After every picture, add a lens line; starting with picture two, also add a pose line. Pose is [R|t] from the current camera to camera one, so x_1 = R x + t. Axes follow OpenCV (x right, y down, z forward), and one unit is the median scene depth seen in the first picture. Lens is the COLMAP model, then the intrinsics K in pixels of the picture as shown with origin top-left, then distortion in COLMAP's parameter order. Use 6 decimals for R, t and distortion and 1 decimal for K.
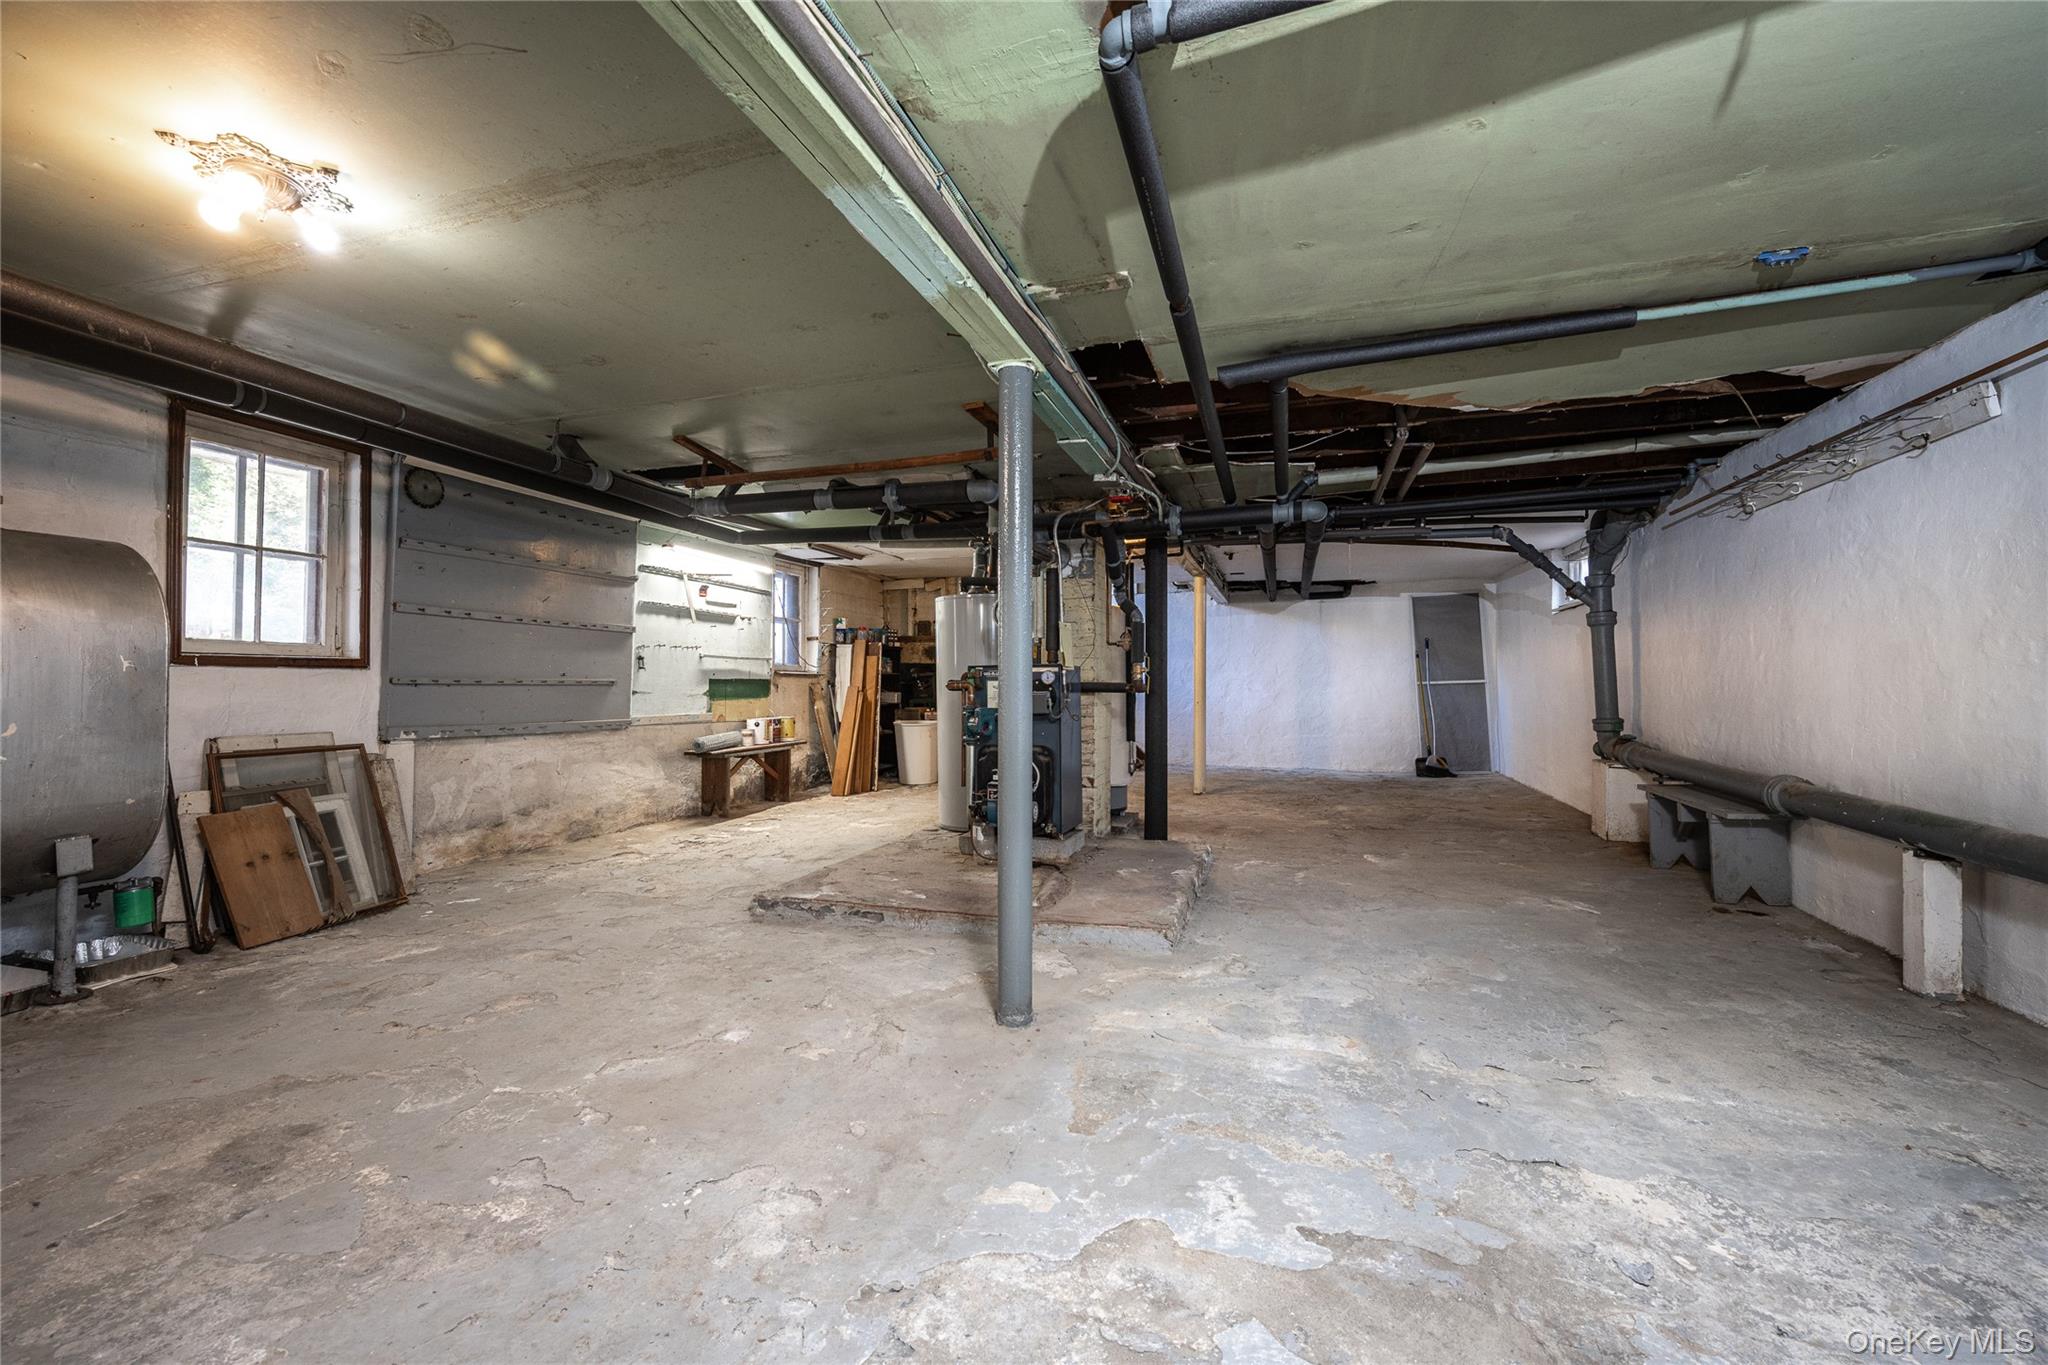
lens RADIAL K [[815.9, 0, 1029.6], [0, 815.9, 683.9], [0, 0, 1]] dist [0.019846, 0.000009]
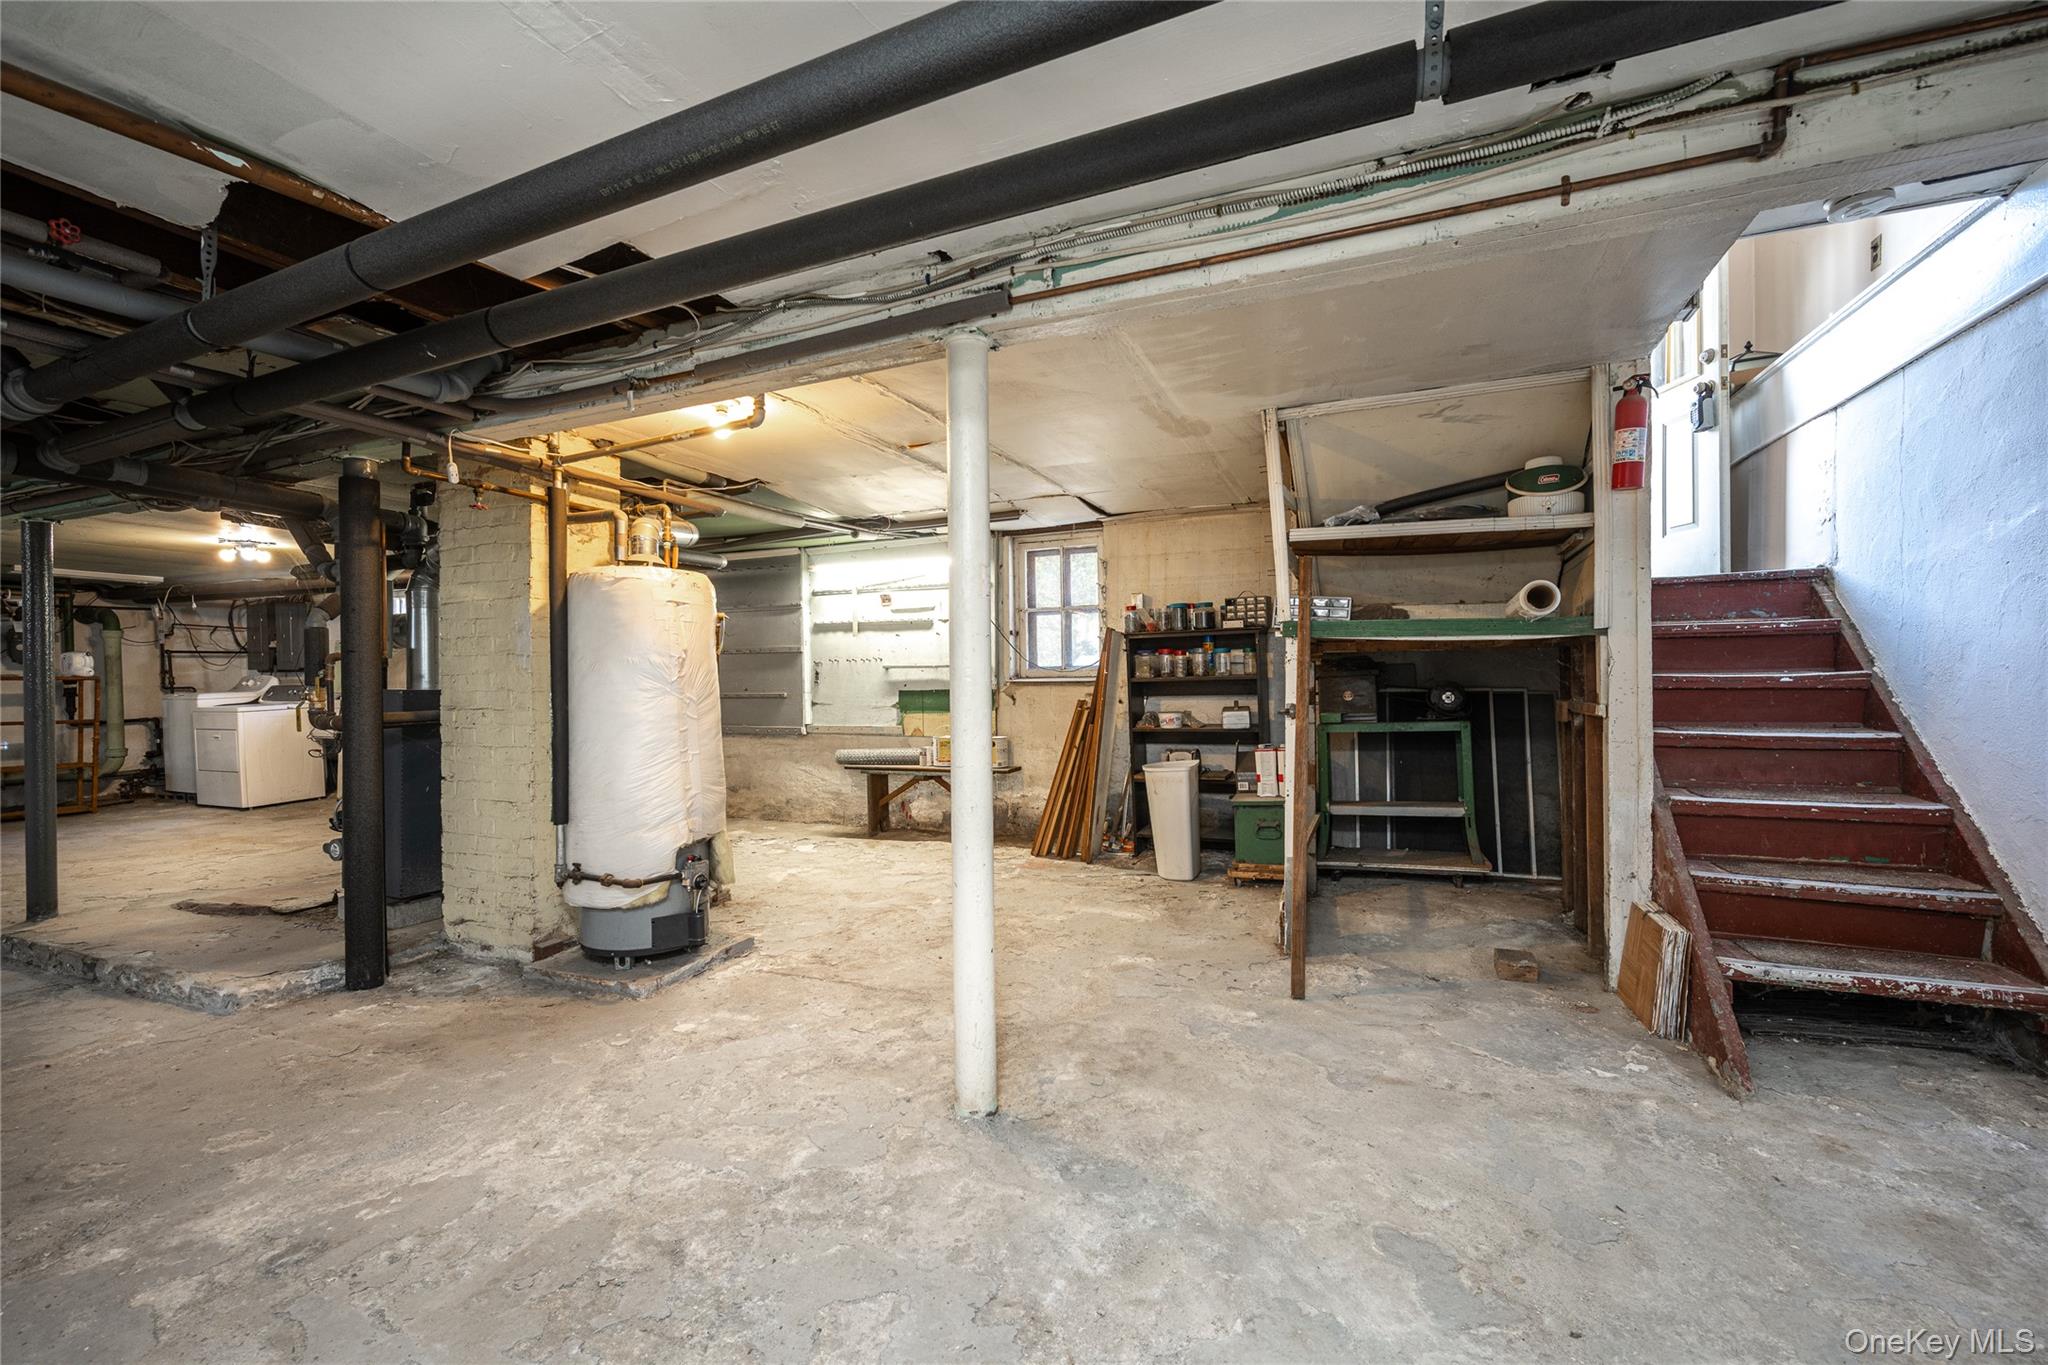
lens RADIAL K [[815.9, 0, 1029.6], [0, 815.9, 683.9], [0, 0, 1]] dist [0.019846, 0.000009]
pose [[-0.082133, -0.002414, -0.996618, 0.557136], [0.010741, 0.999937, -0.003308, -0.008997], [0.996563, -0.010977, -0.082102, 1.249954]]
